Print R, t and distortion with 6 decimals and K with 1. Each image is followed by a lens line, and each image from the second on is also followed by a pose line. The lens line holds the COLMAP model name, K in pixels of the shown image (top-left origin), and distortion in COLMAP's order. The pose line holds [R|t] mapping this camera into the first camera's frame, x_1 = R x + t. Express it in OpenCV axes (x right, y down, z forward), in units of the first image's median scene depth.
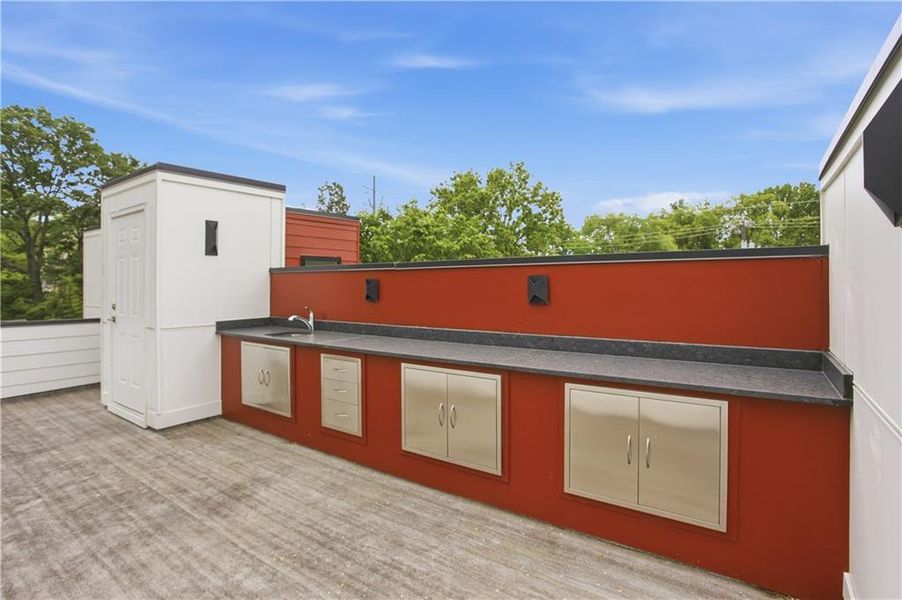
lens RADIAL K [[452.0, 0, 451.0], [0, 452.0, 300.0], [0, 0, 1]] dist [-0.064345, 0.015950]
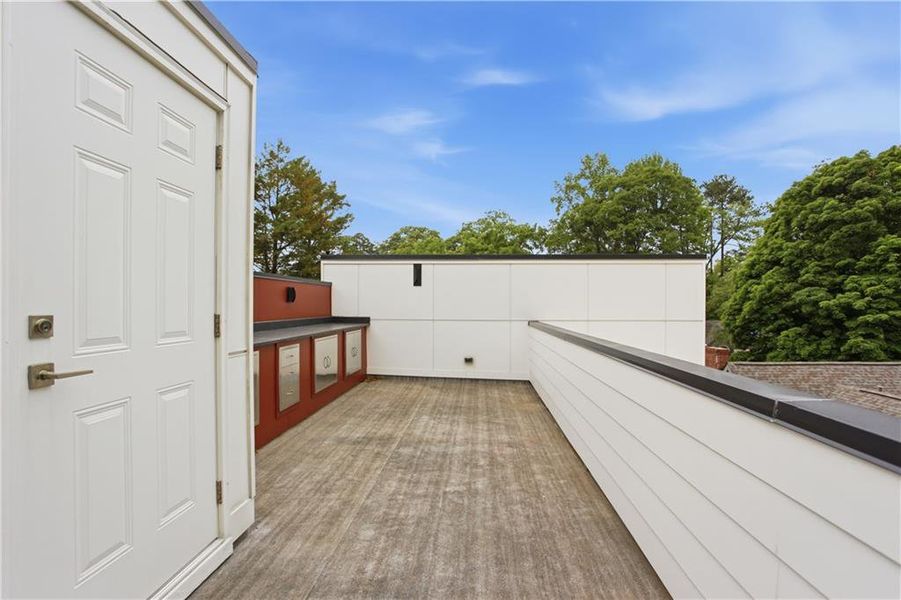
lens RADIAL K [[451.5, 0, 450.5], [0, 451.5, 300.0], [0, 0, 1]] dist [-0.064345, 0.015950]
pose [[-0.517827, -0.005734, 0.855466, -1.824303], [0.007568, 0.999908, 0.011282, -0.017421], [-0.855452, 0.012316, -0.517736, 1.489030]]
